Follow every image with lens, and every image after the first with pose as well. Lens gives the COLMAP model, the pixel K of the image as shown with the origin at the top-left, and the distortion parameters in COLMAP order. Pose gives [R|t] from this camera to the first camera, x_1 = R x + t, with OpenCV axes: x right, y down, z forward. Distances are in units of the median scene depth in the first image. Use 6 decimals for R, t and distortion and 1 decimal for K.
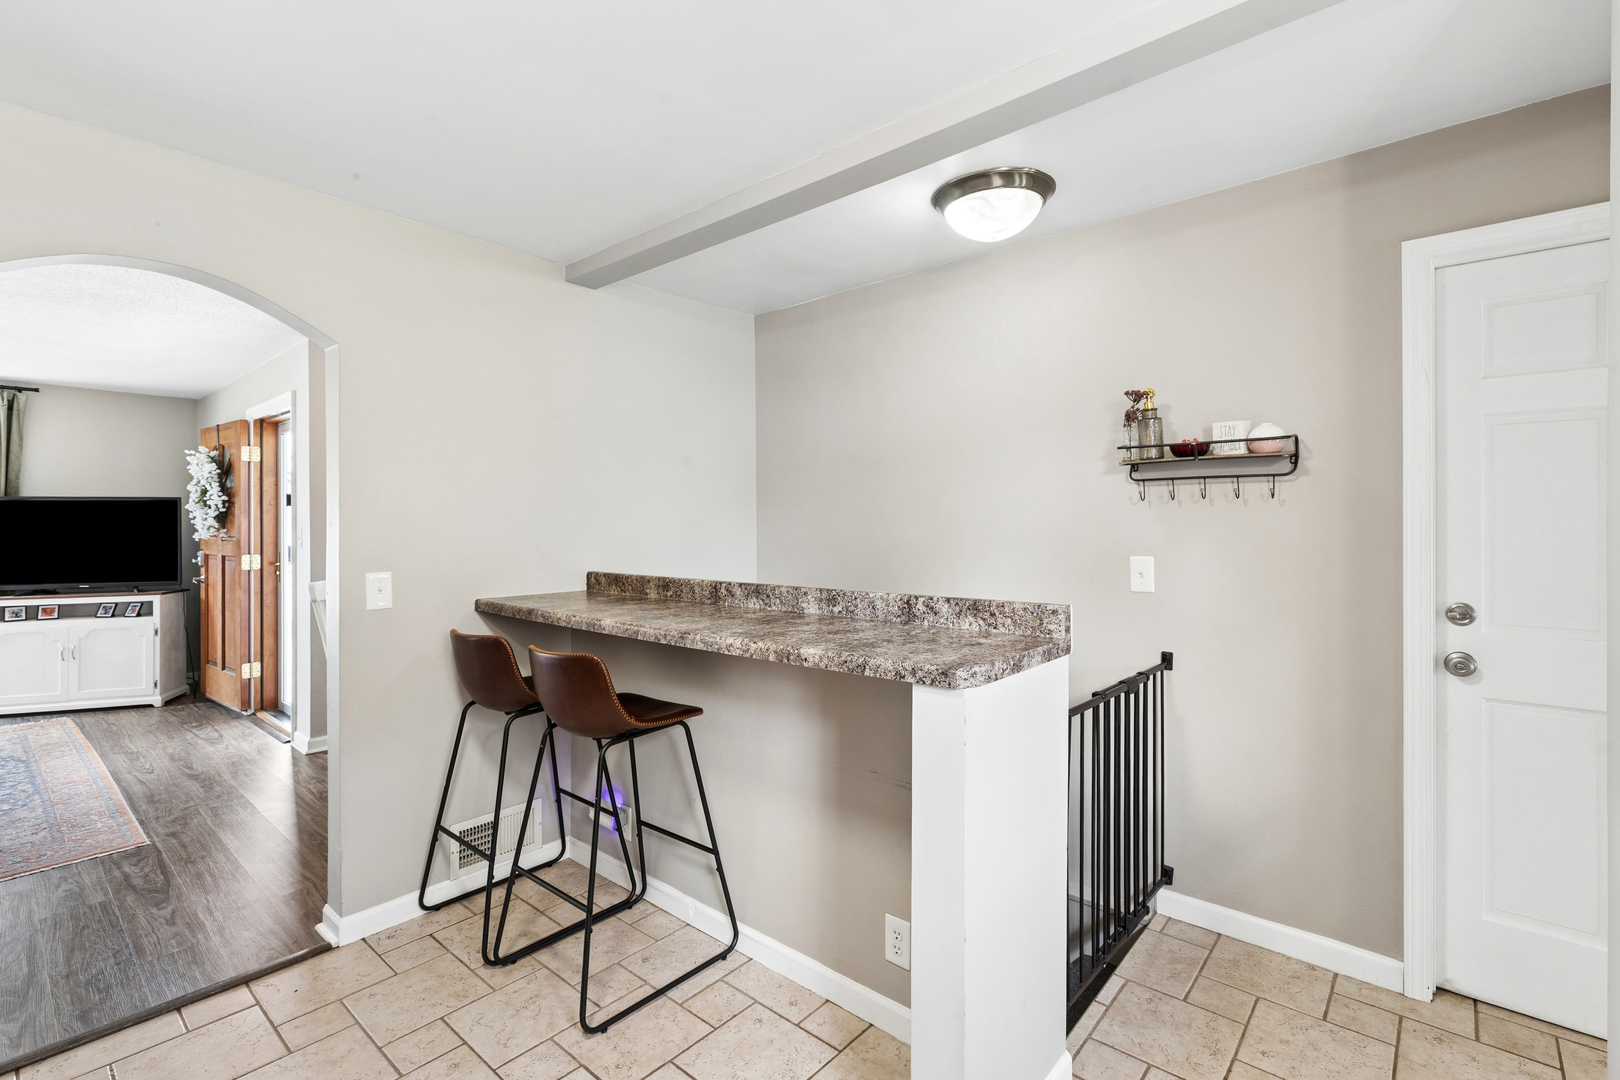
lens RADIAL K [[729.6, 0, 807.3], [0, 729.6, 528.7], [0, 0, 1]] dist [0.004201, 0.000121]
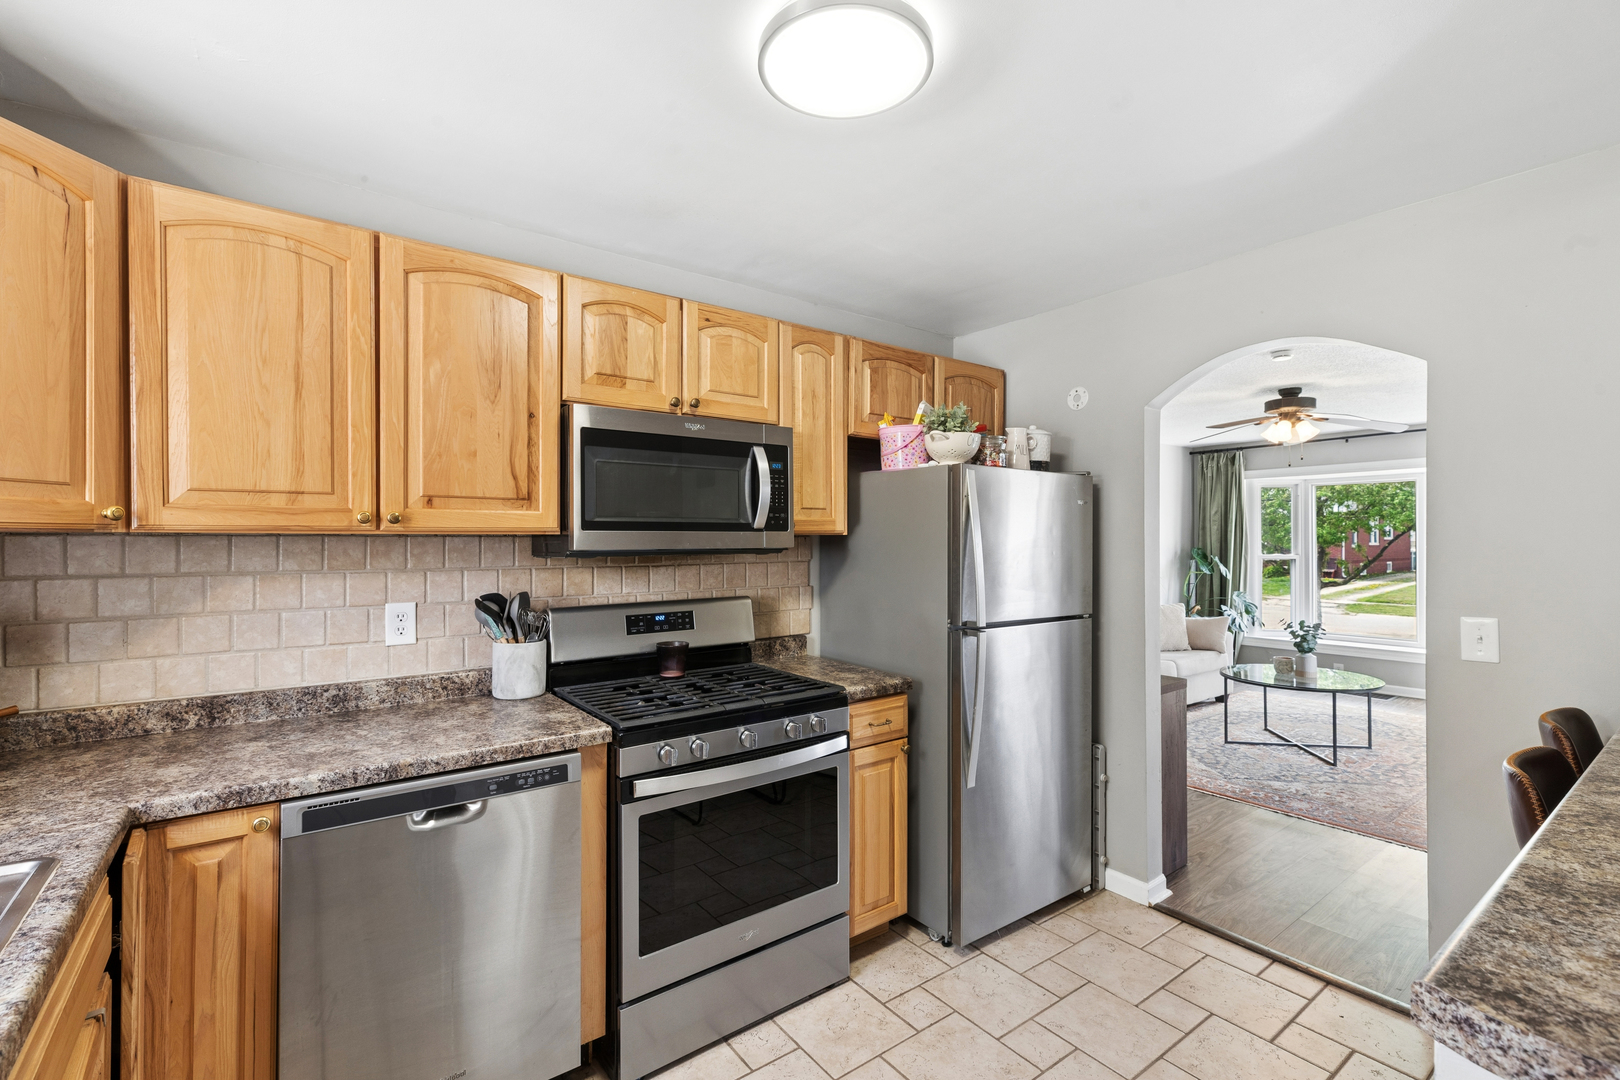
lens RADIAL K [[729.6, 0, 817.7], [0, 729.6, 536.1], [0, 0, 1]] dist [0.004201, 0.000121]
pose [[-0.213397, -0.000206, -0.976966, 0.184991], [-0.006757, 0.999976, 0.001265, -0.013323], [0.976942, 0.006871, -0.213393, 0.206821]]
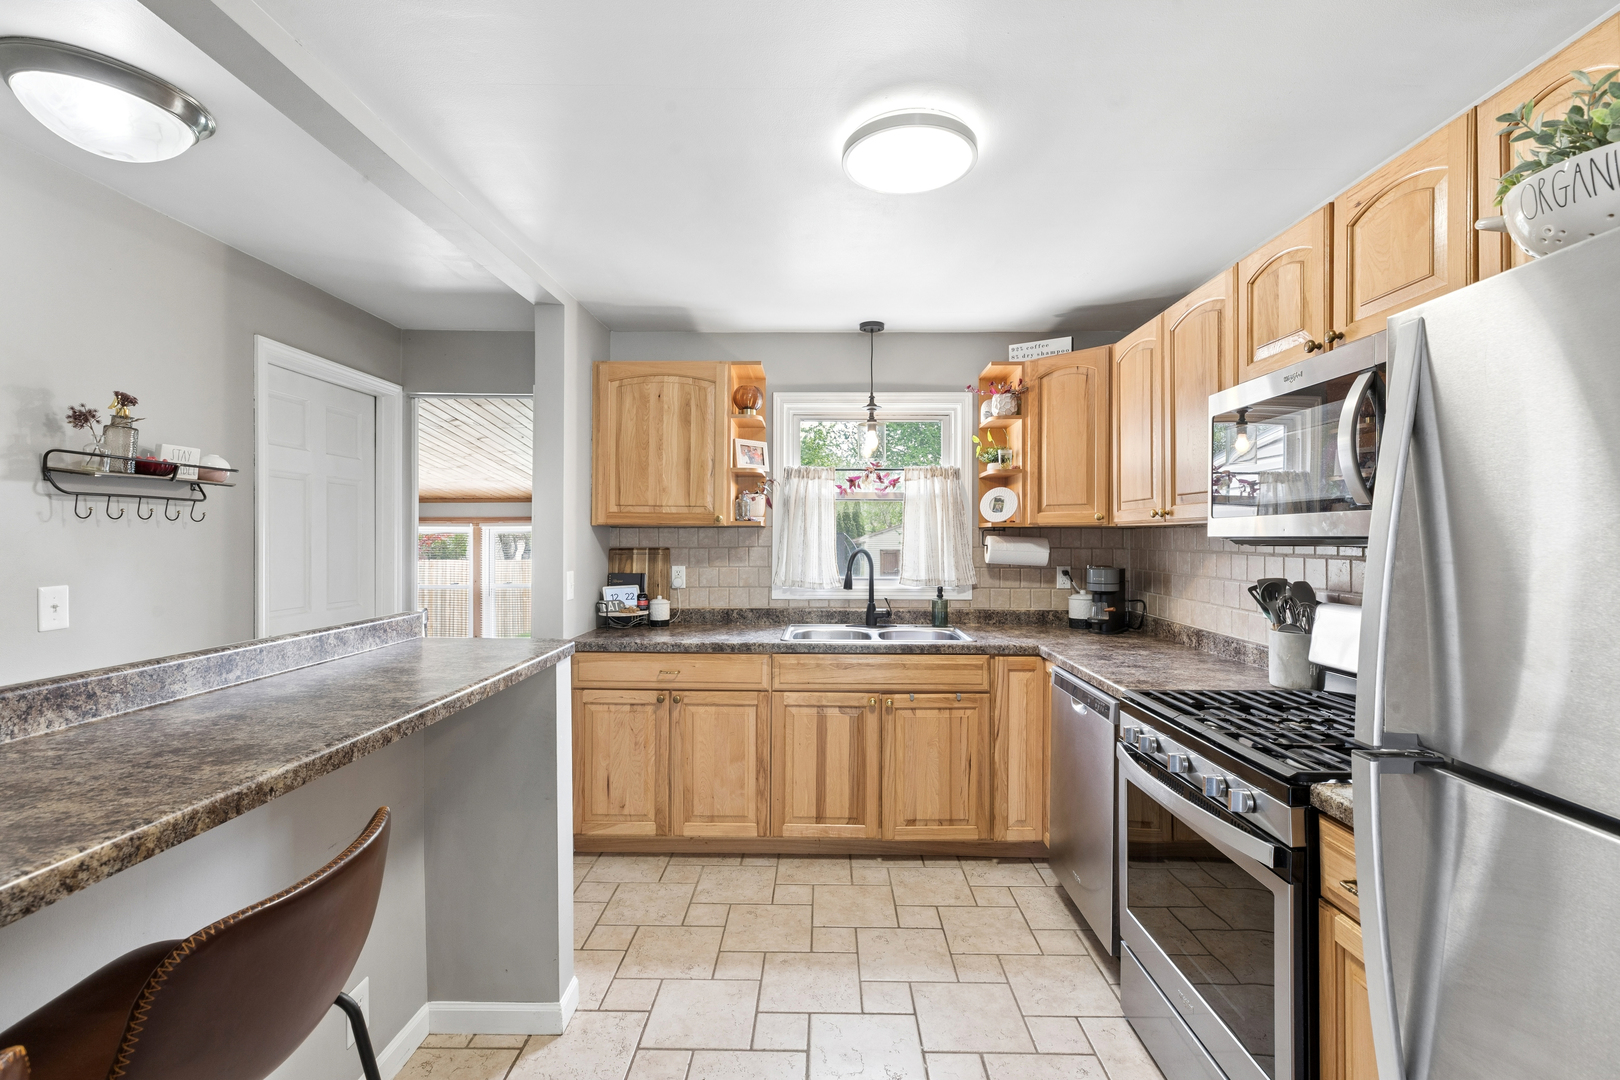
lens RADIAL K [[729.6, 0, 813.7], [0, 729.6, 533.5], [0, 0, 1]] dist [0.004201, 0.000121]
pose [[-0.643024, 0.004319, 0.765834, -0.347431], [0.005821, 0.999983, -0.000752, -0.007433], [-0.765824, 0.003975, -0.643038, 0.431221]]
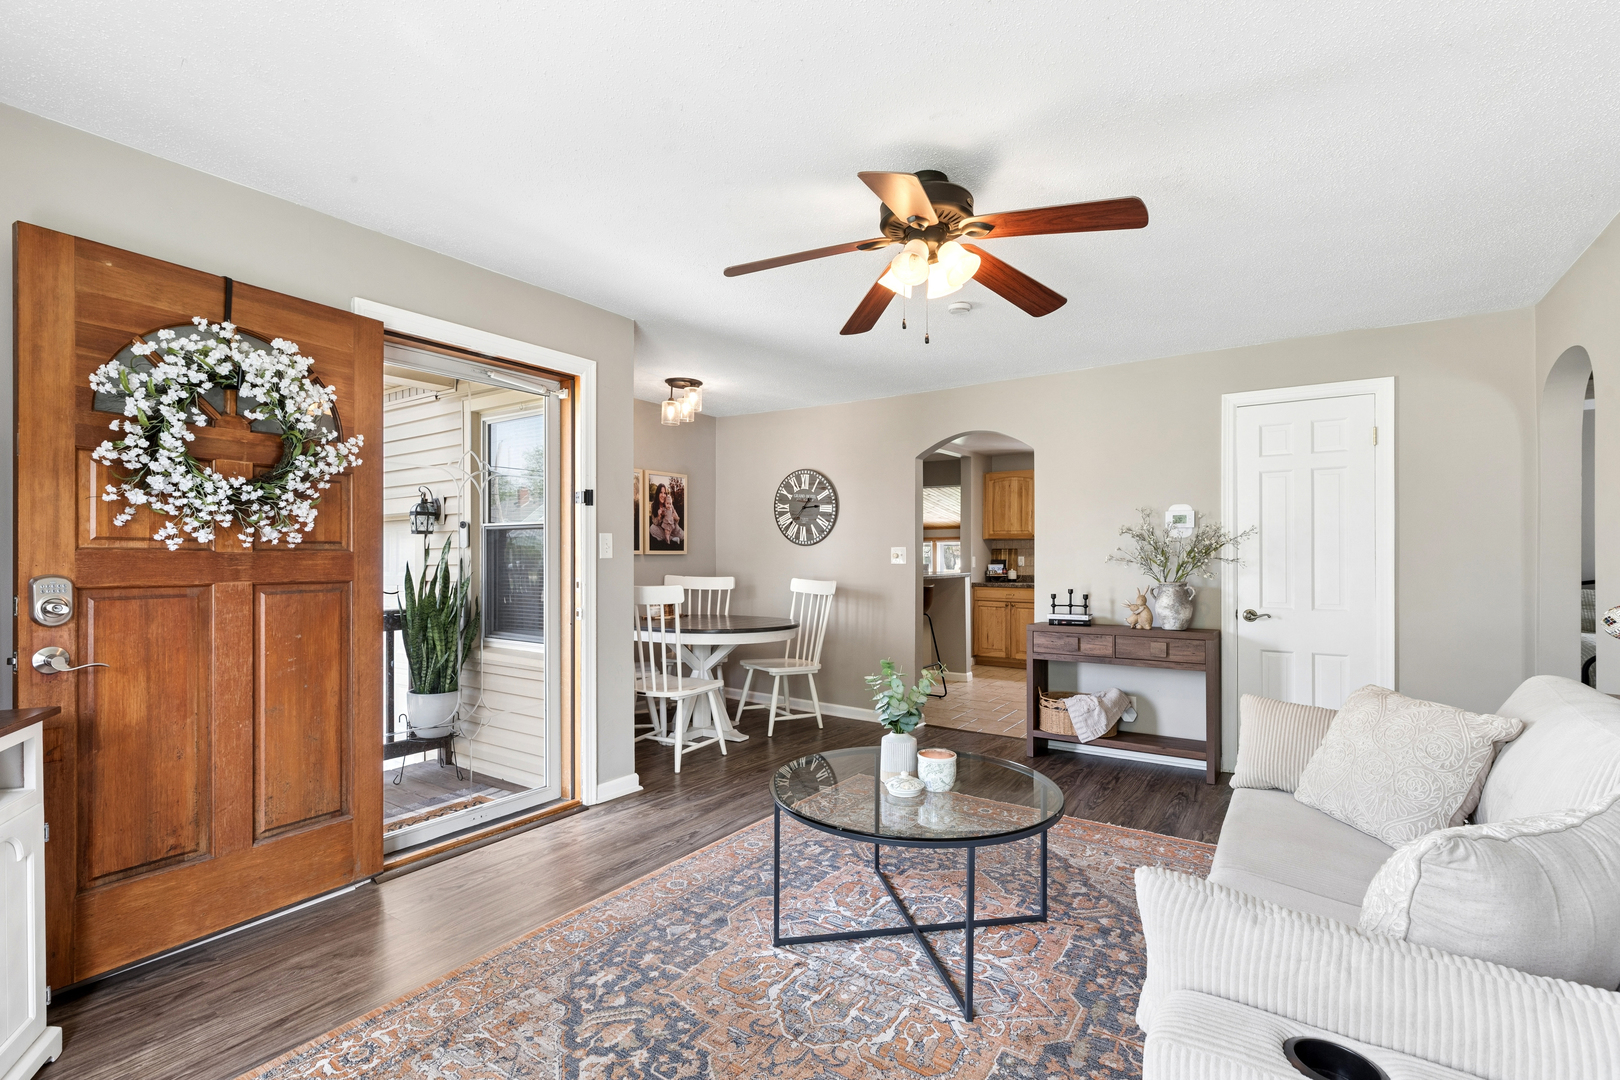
lens RADIAL K [[729.6, 0, 806.0], [0, 729.6, 548.5], [0, 0, 1]] dist [0.004201, 0.000121]
pose [[-0.118990, 0.006938, 0.992871, -1.443428], [0.005614, 0.999964, -0.006314, 0.016162], [-0.992880, 0.004823, -0.119025, 0.801265]]
